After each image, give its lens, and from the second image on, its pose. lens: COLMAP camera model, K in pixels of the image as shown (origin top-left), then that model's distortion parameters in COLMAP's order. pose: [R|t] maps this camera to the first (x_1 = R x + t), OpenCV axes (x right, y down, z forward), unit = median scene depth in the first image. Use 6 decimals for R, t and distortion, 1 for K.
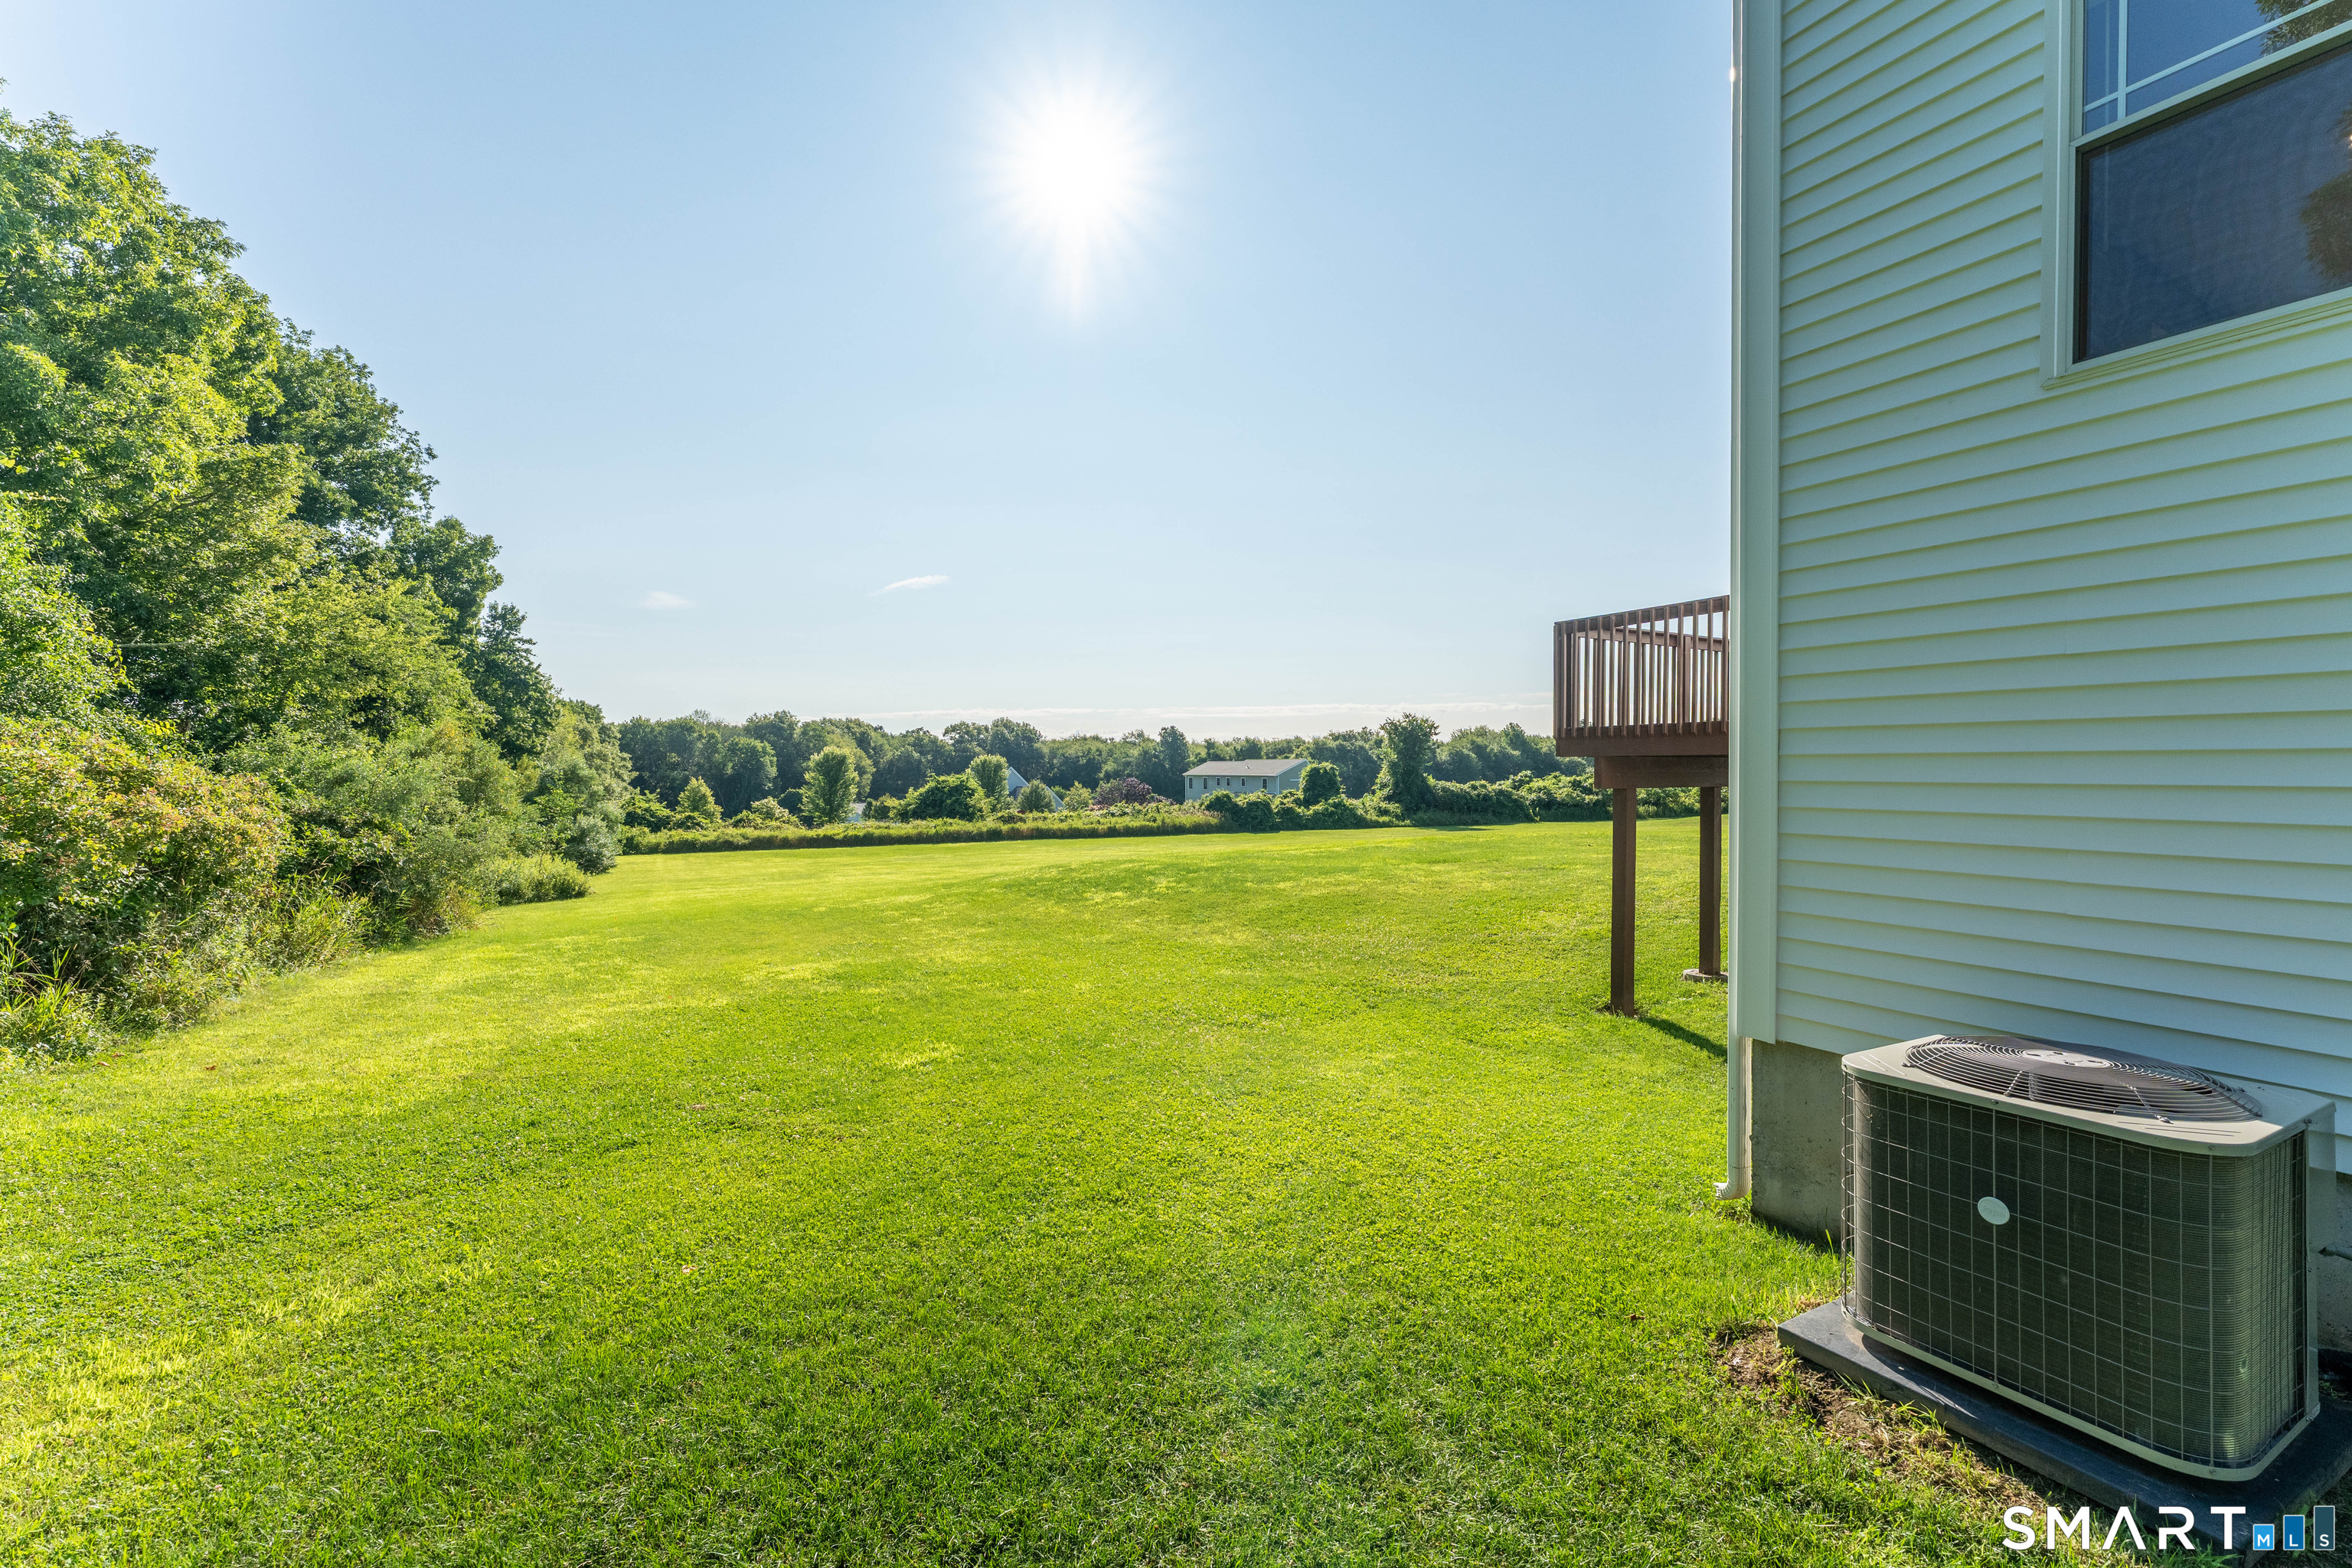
lens RADIAL K [[958.2, 0, 1155.9], [0, 958.2, 782.5], [0, 0, 1]] dist [-0.002263, -0.000197]
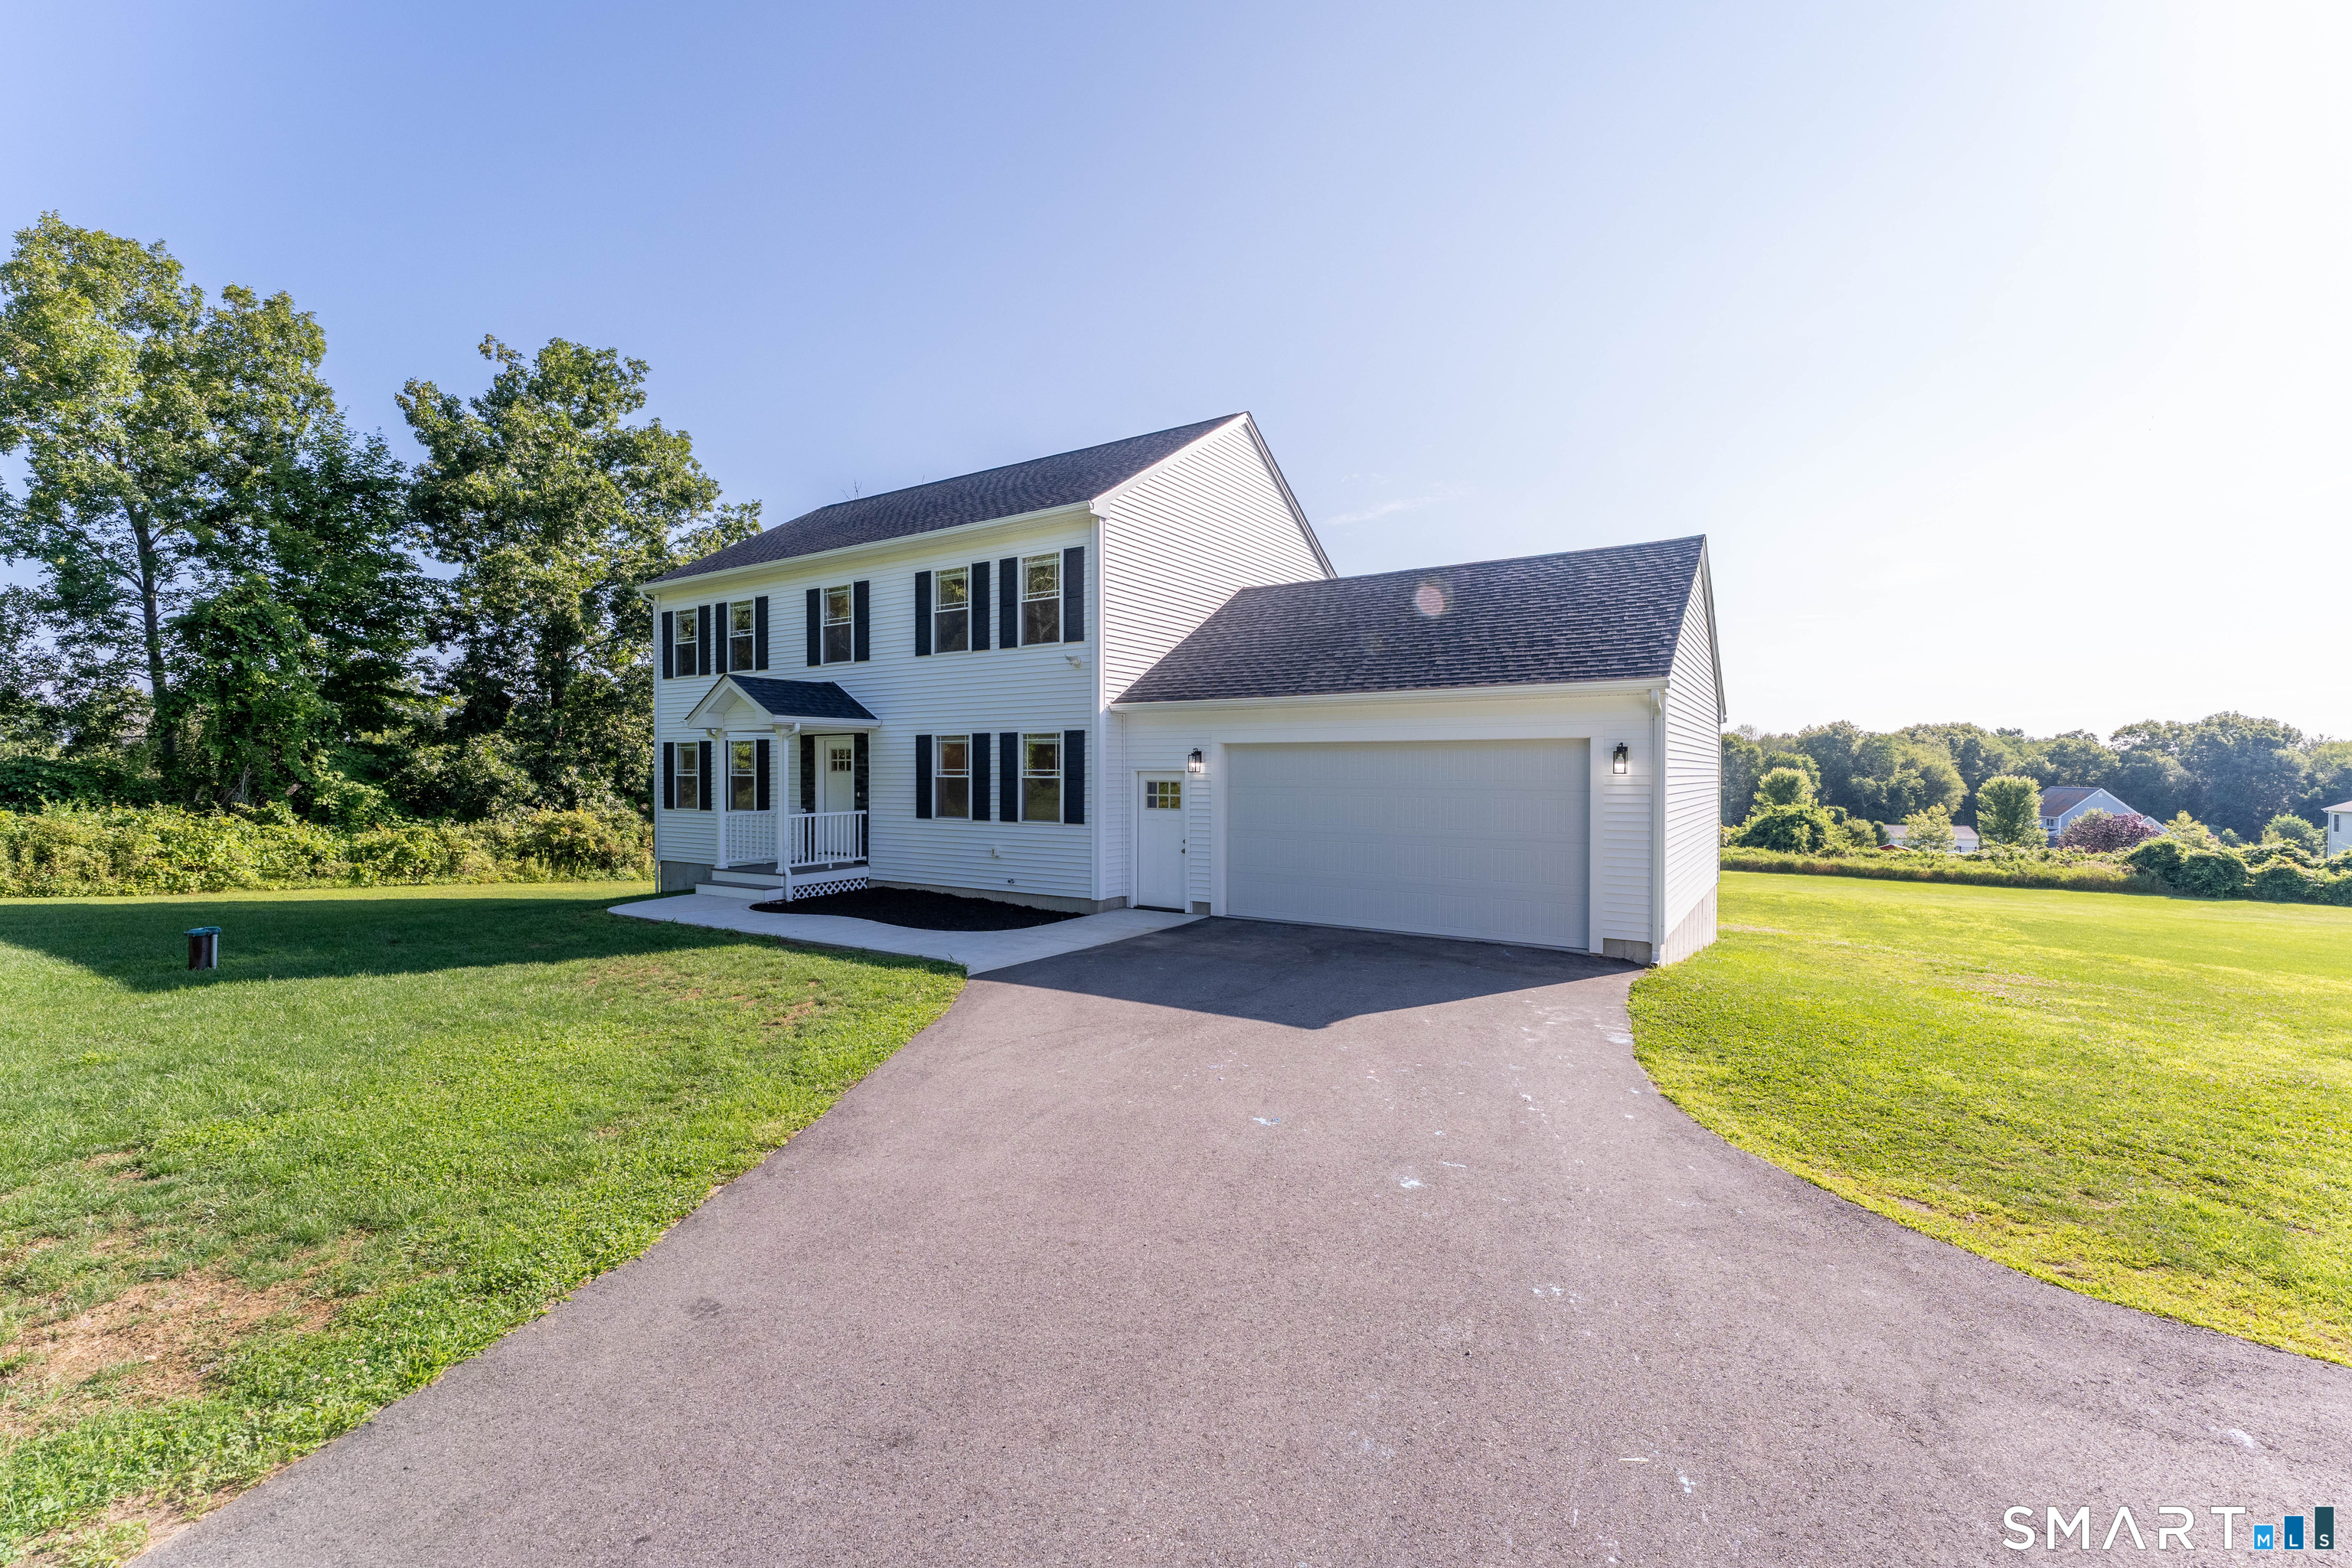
lens RADIAL K [[958.2, 0, 1152.3], [0, 958.2, 781.2], [0, 0, 1]] dist [-0.002263, -0.000197]
pose [[0.459462, 0.012959, -0.888103, 0.245368], [-0.017601, 0.999830, 0.005484, -0.017922], [0.888023, 0.013111, 0.459612, -0.041723]]
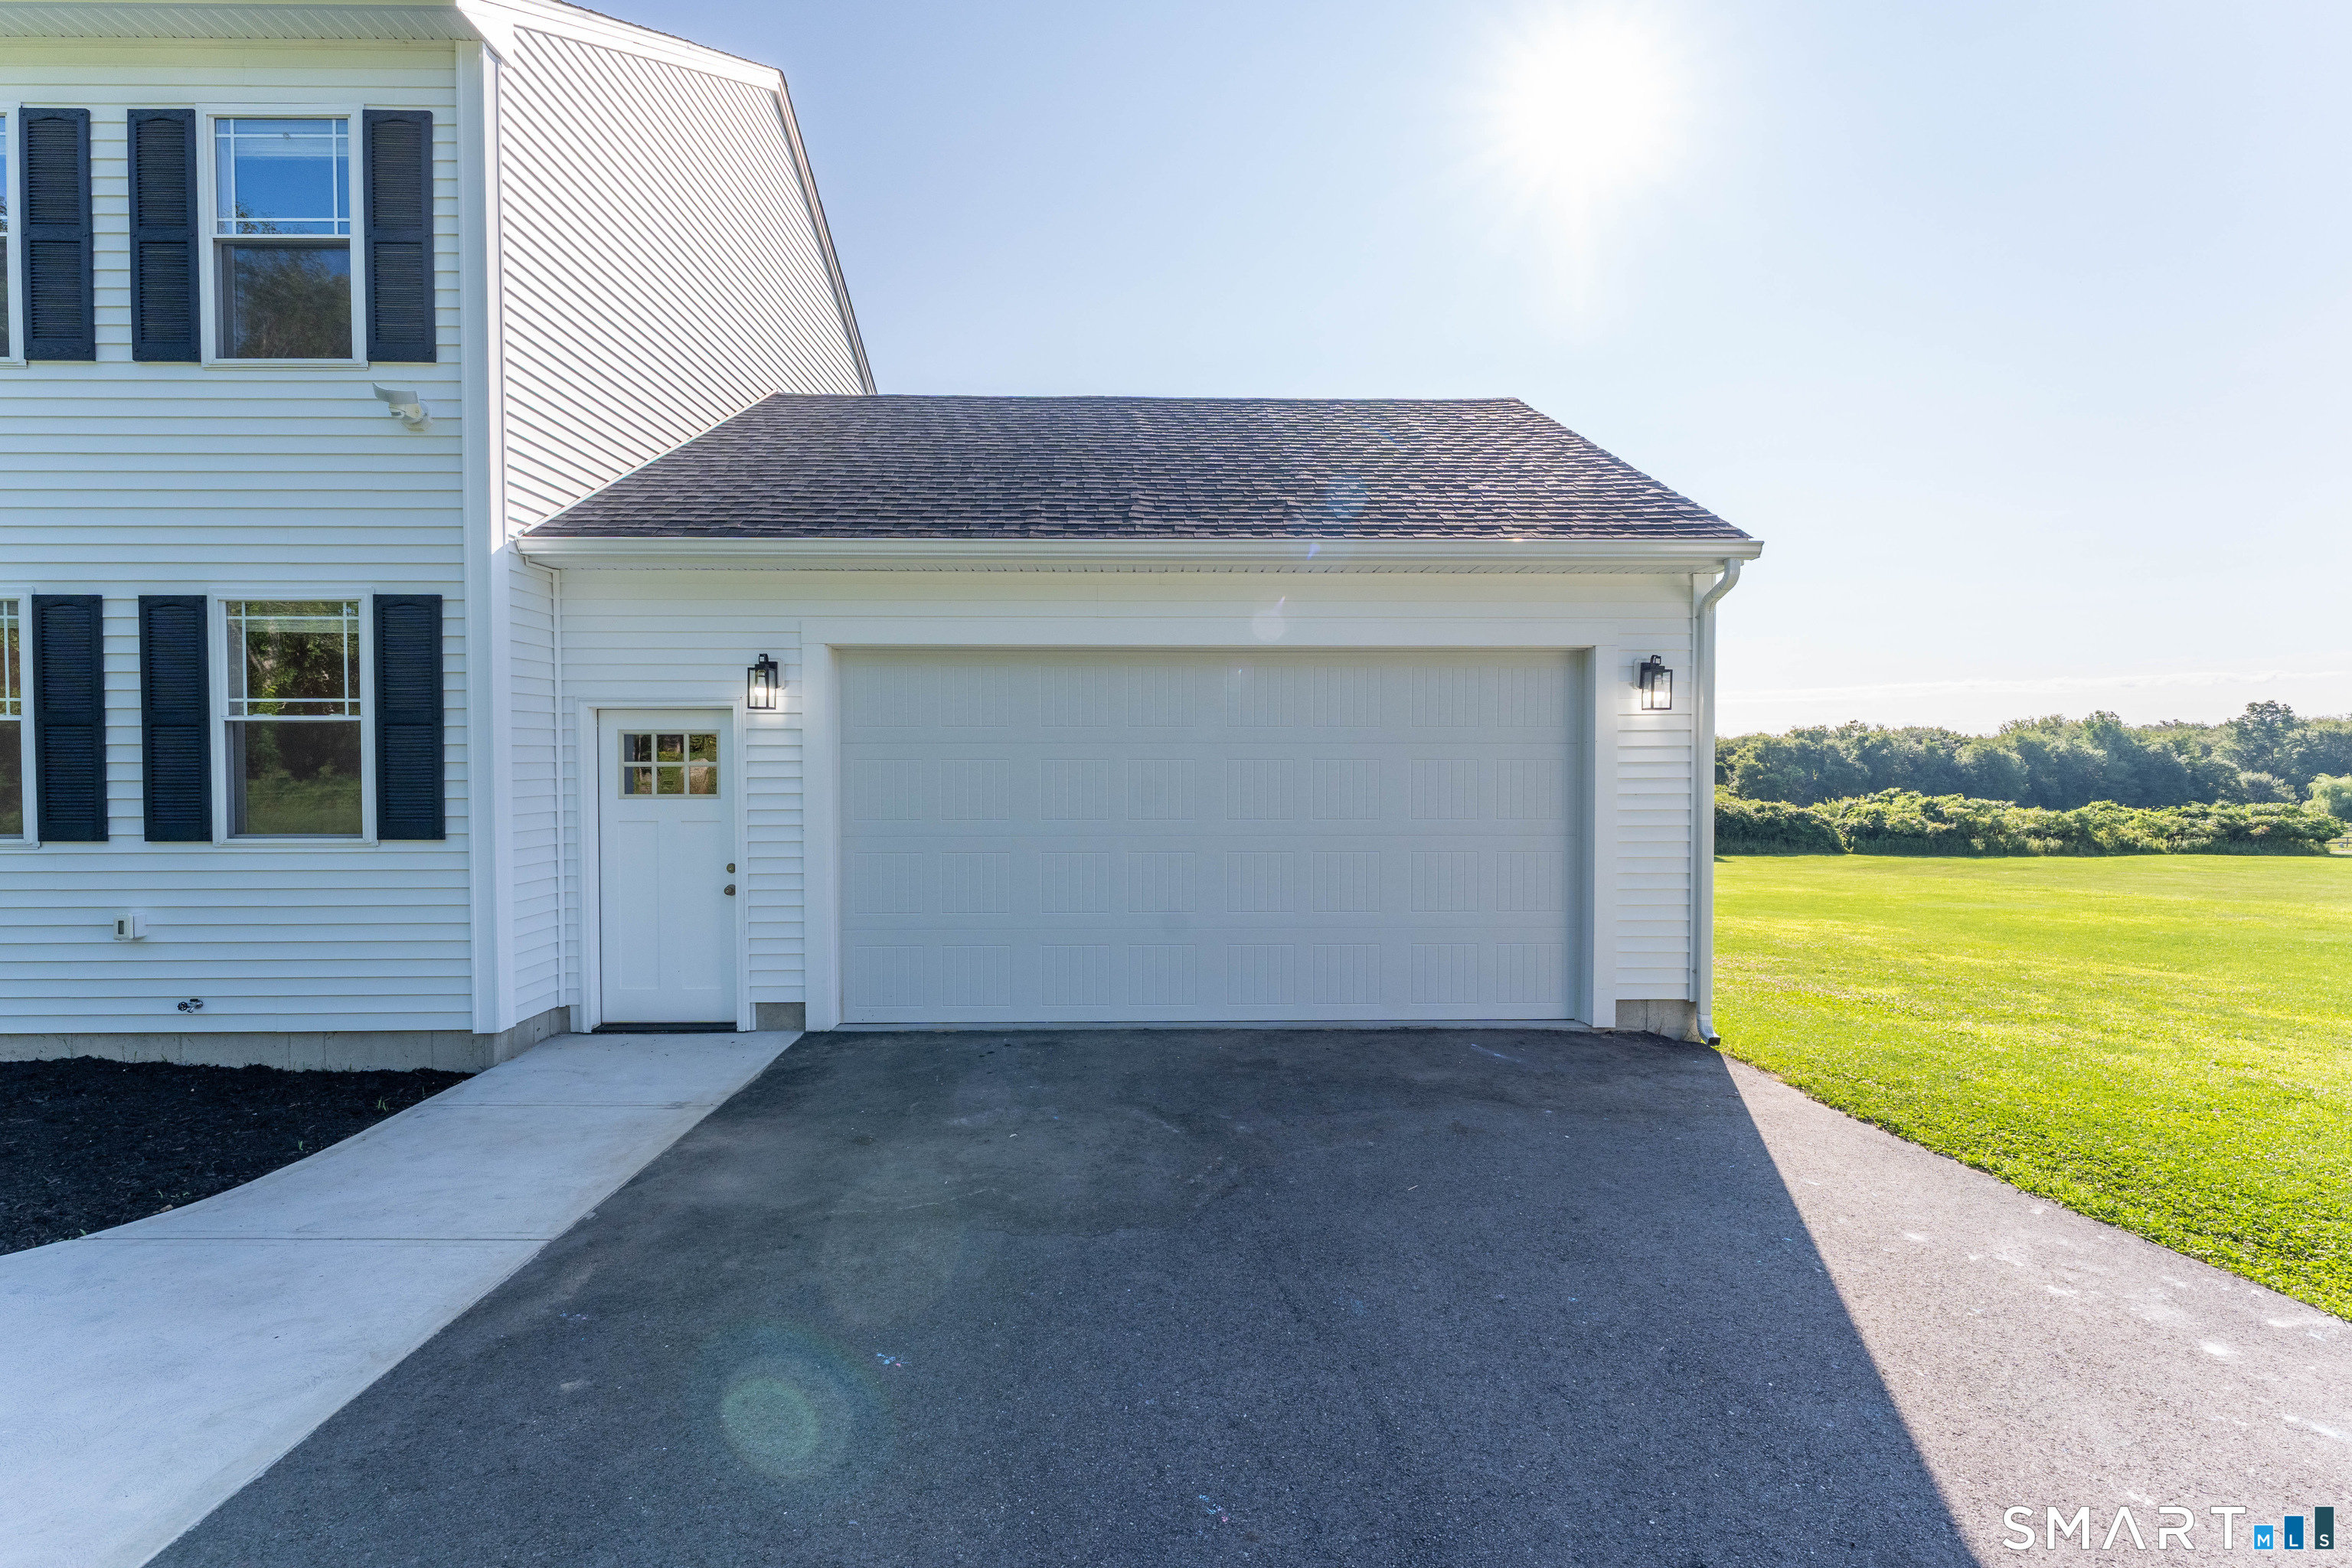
lens RADIAL K [[979.3, 0, 1166.2], [0, 979.3, 781.6], [0, 0, 1]] dist [-0.001509, 0.000034]
pose [[0.885935, 0.012242, -0.463648, 0.188099], [-0.009735, 0.999922, 0.007799, -0.015278], [0.463707, -0.002396, 0.885985, -0.019961]]
